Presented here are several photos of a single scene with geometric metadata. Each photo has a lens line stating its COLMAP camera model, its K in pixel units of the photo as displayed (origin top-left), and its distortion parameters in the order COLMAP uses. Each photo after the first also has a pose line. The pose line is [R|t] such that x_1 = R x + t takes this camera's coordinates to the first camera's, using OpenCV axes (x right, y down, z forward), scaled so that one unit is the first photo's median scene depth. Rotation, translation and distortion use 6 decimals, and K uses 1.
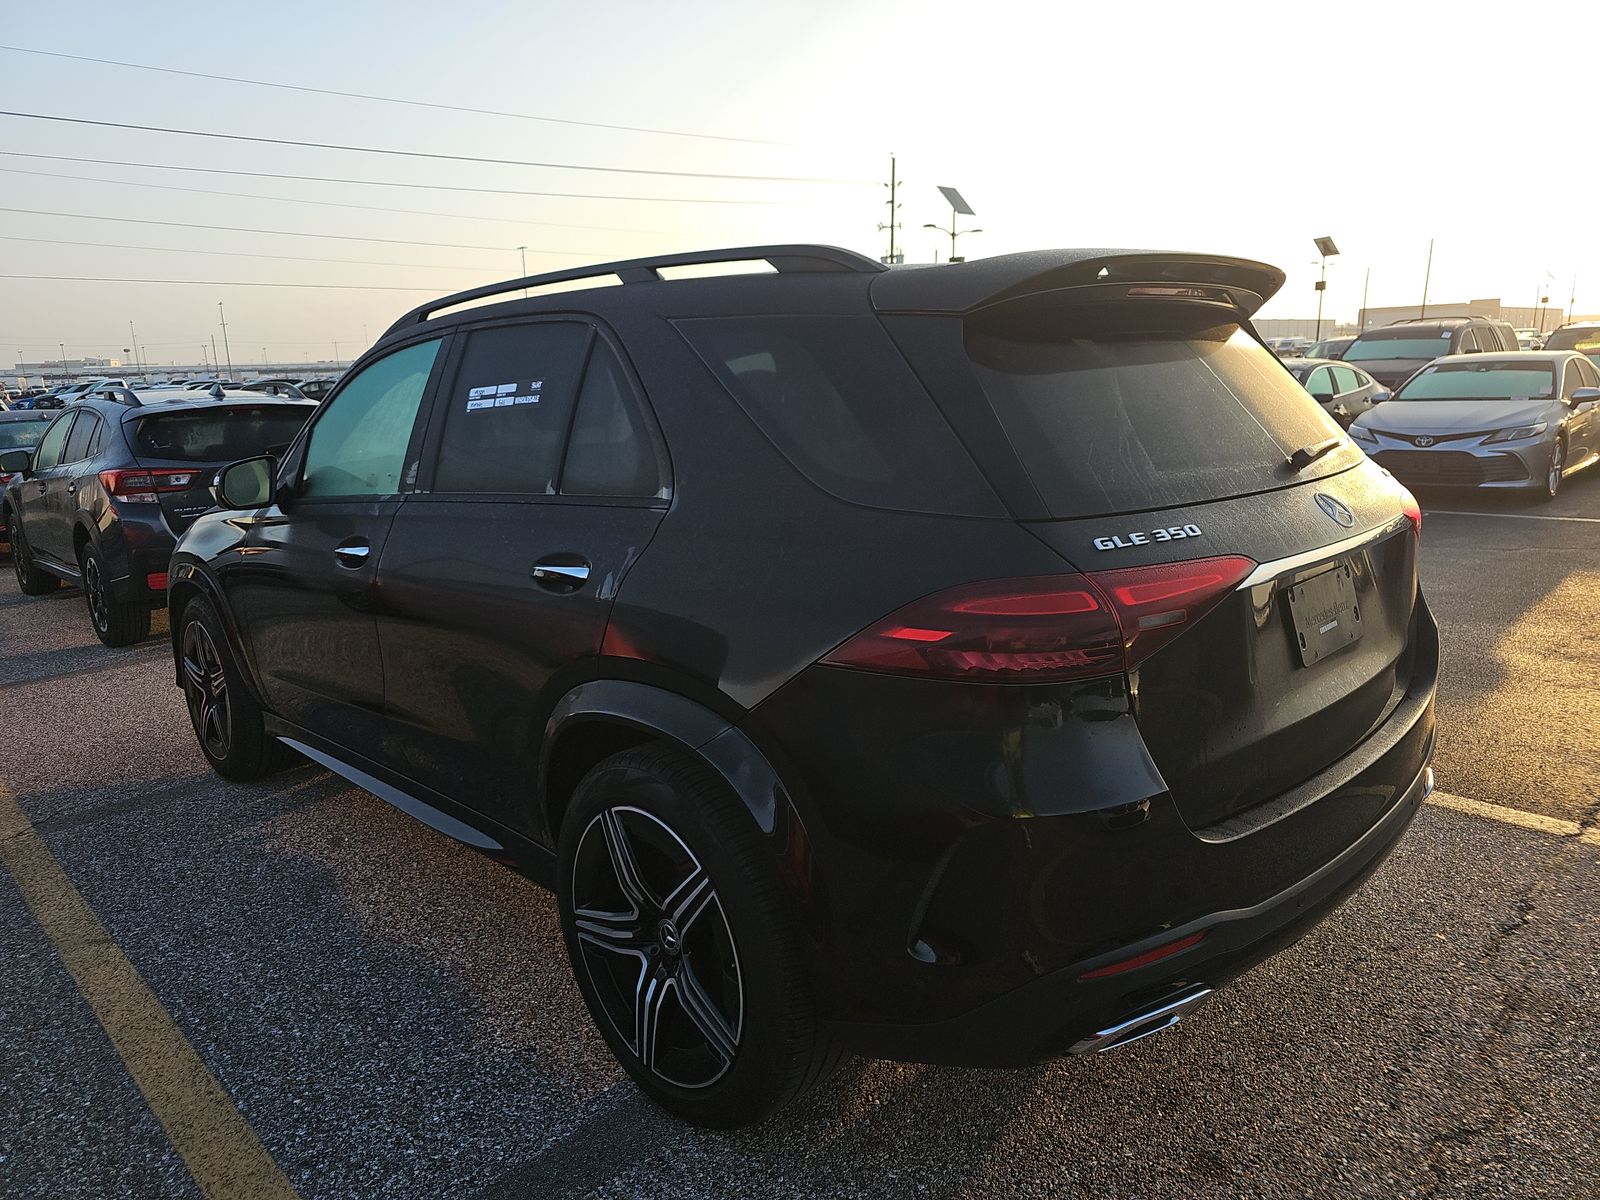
lens RADIAL K [[1067.9, 0, 798.6], [0, 1067.9, 595.6], [0, 0, 1]] dist [0.012226, 0.003285]
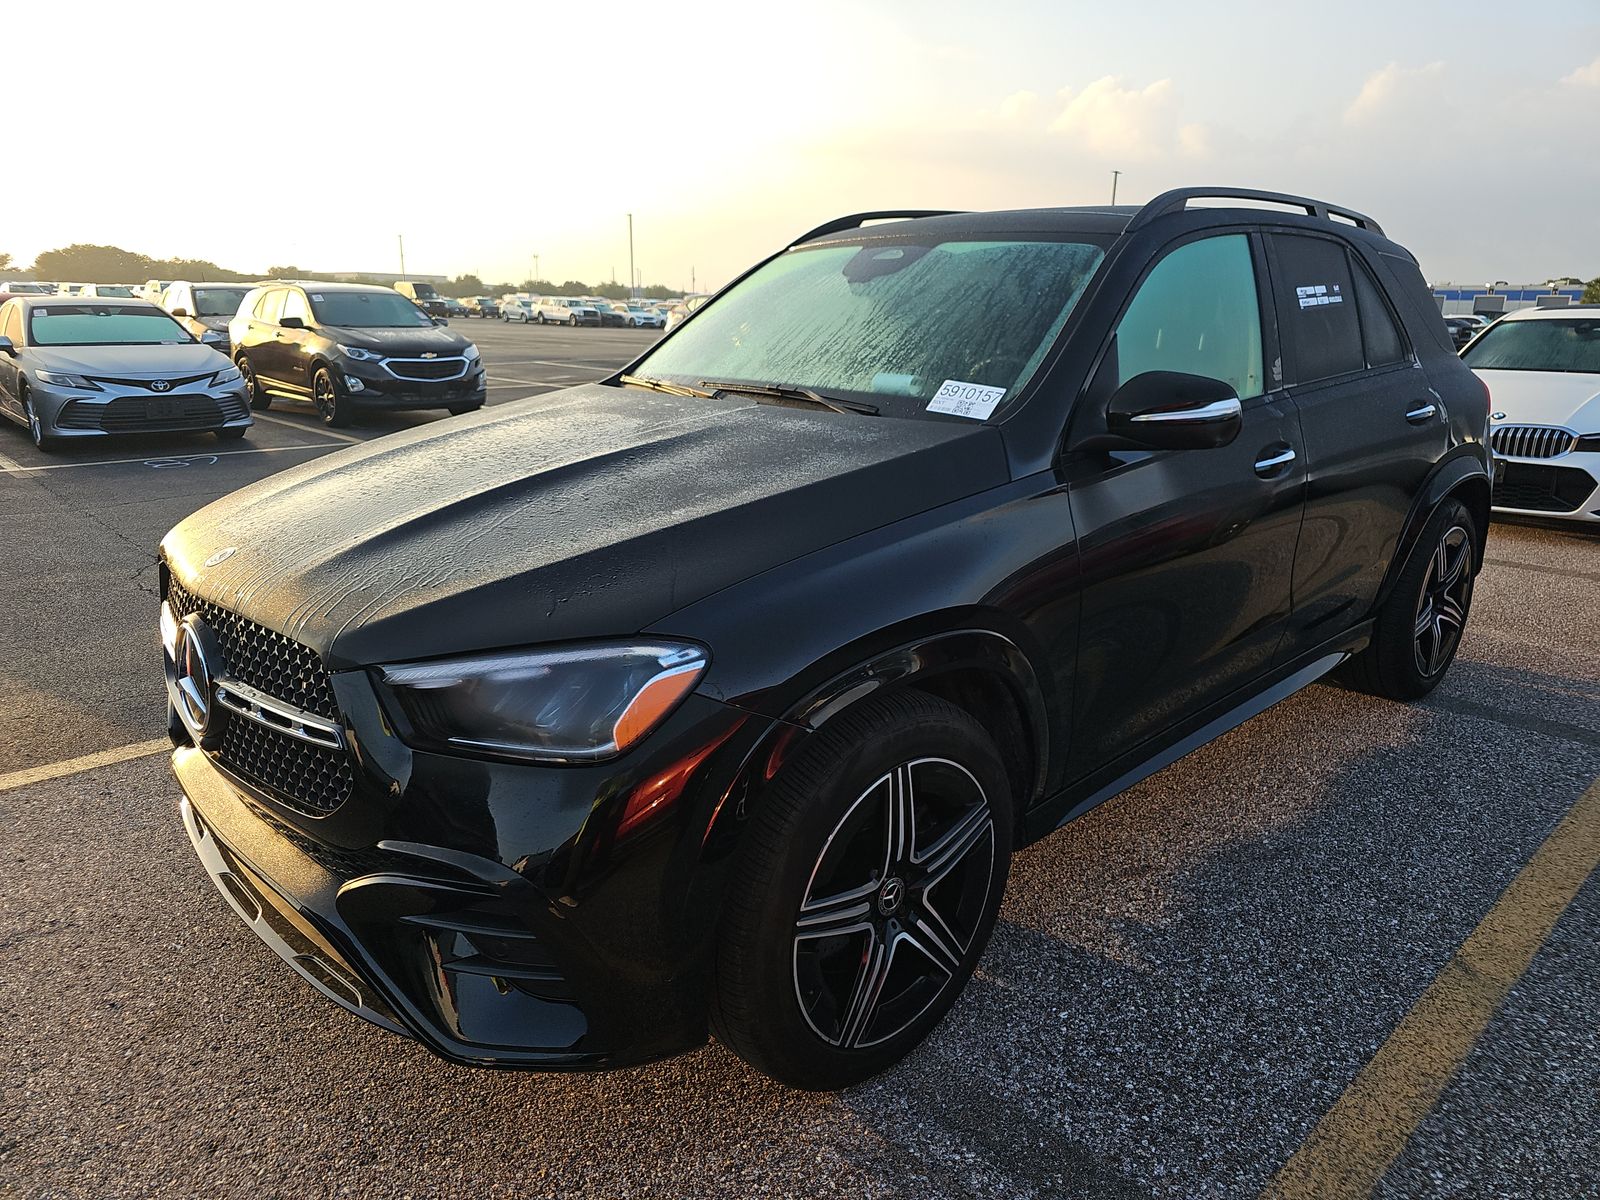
lens RADIAL K [[1067.9, 0, 798.4], [0, 1067.9, 604.4], [0, 0, 1]] dist [0.012226, 0.003285]
pose [[0.014401, -0.236070, 0.971629, -1.415562], [0.195754, 0.953592, 0.228786, -0.224438], [-0.980547, 0.186905, 0.059944, 1.431693]]
